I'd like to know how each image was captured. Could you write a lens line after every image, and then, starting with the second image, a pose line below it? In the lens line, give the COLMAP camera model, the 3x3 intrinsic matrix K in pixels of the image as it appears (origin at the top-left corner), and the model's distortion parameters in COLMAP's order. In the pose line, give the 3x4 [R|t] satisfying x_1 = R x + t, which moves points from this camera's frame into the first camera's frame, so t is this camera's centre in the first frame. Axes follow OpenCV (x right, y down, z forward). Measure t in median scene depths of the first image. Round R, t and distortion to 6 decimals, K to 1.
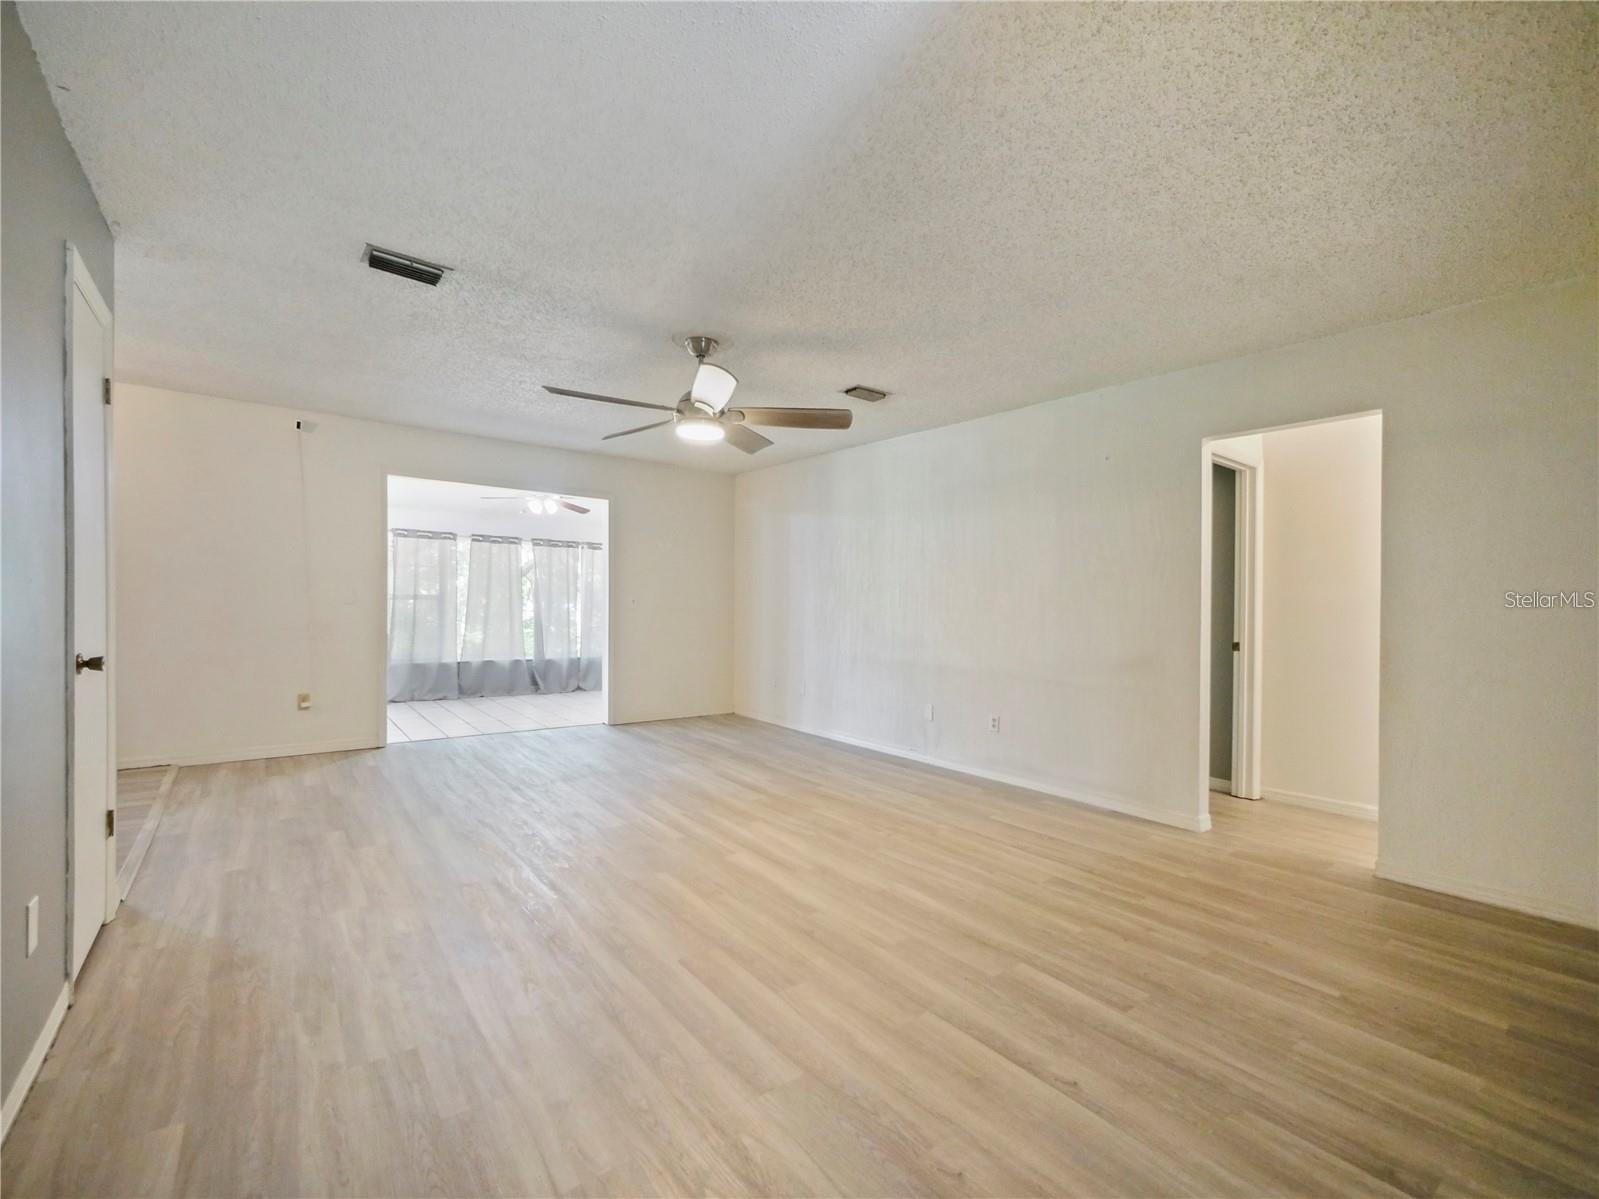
lens RADIAL K [[710.2, 0, 813.2], [0, 710.2, 570.4], [0, 0, 1]] dist [0.000050, -0.000074]
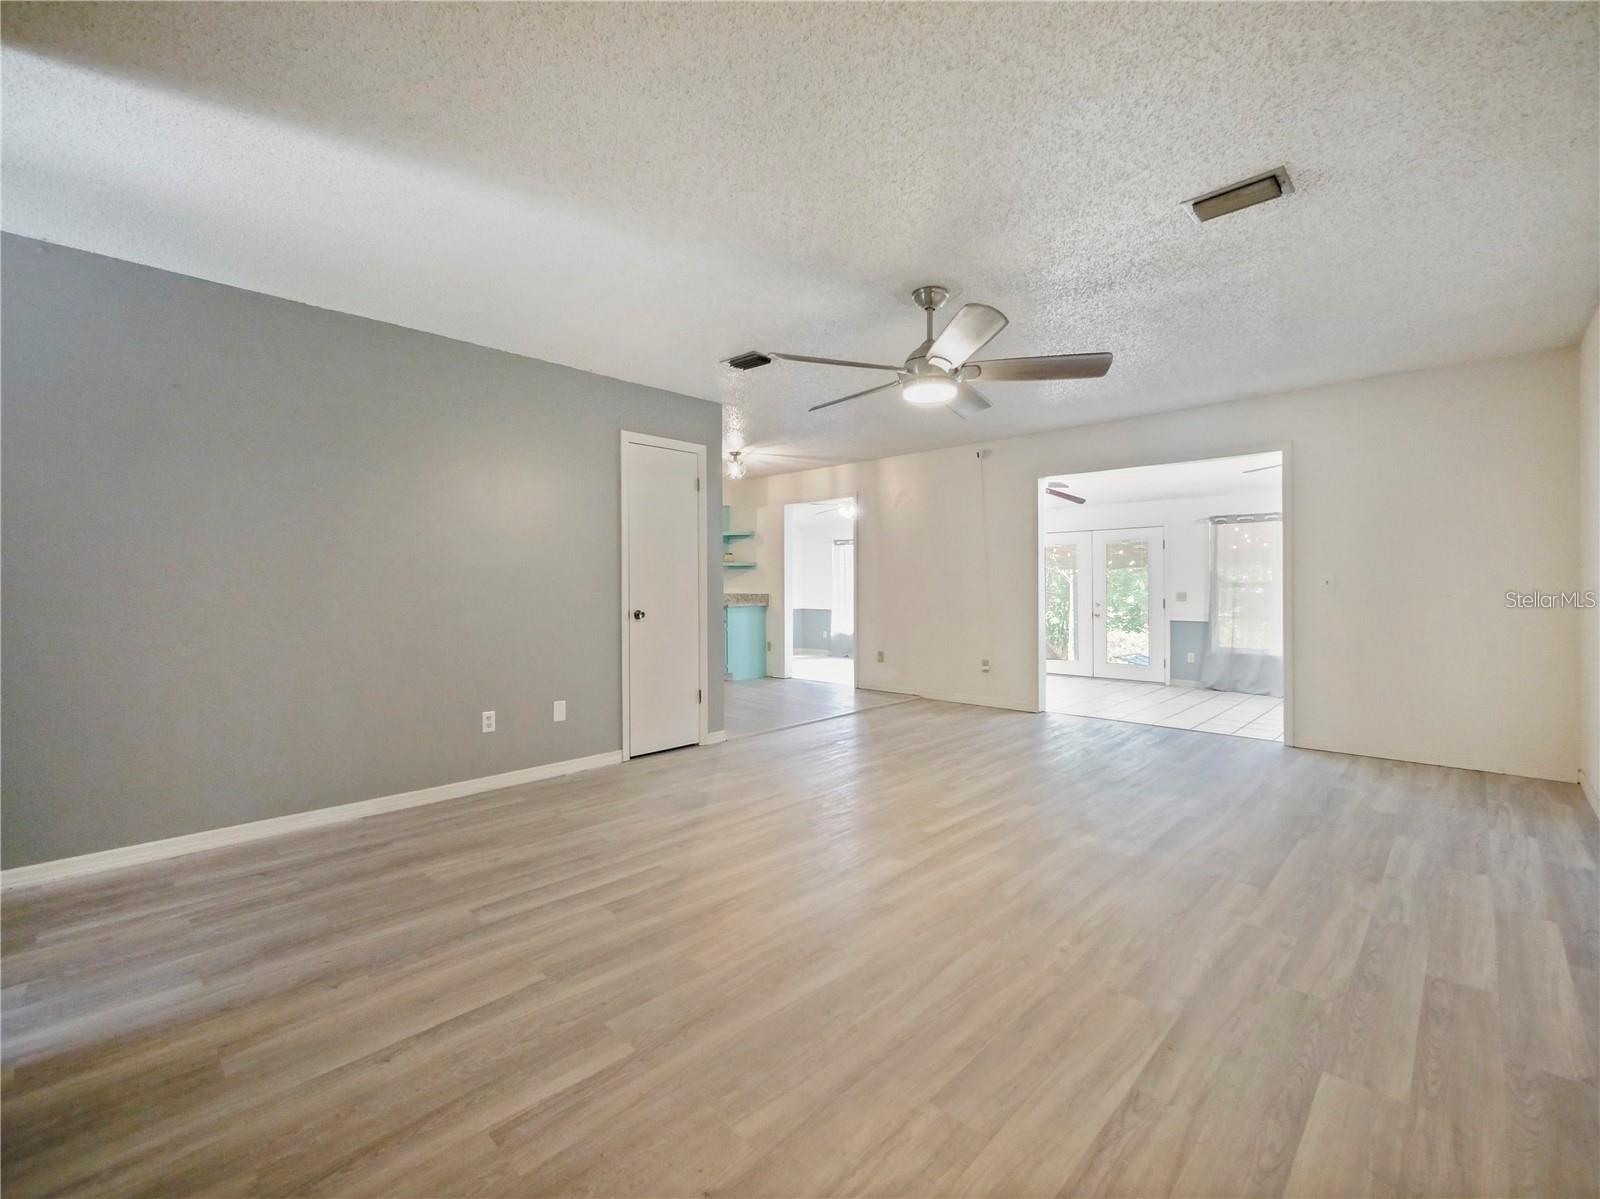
lens RADIAL K [[679.3, 0, 795.9], [0, 679.3, 579.2], [0, 0, 1]] dist [-0.003400, -0.000383]
pose [[0.127404, -0.028754, -0.991434, 0.964702], [0.048840, 0.998549, -0.022684, 0.076896], [0.990648, -0.045532, 0.128624, 1.023038]]
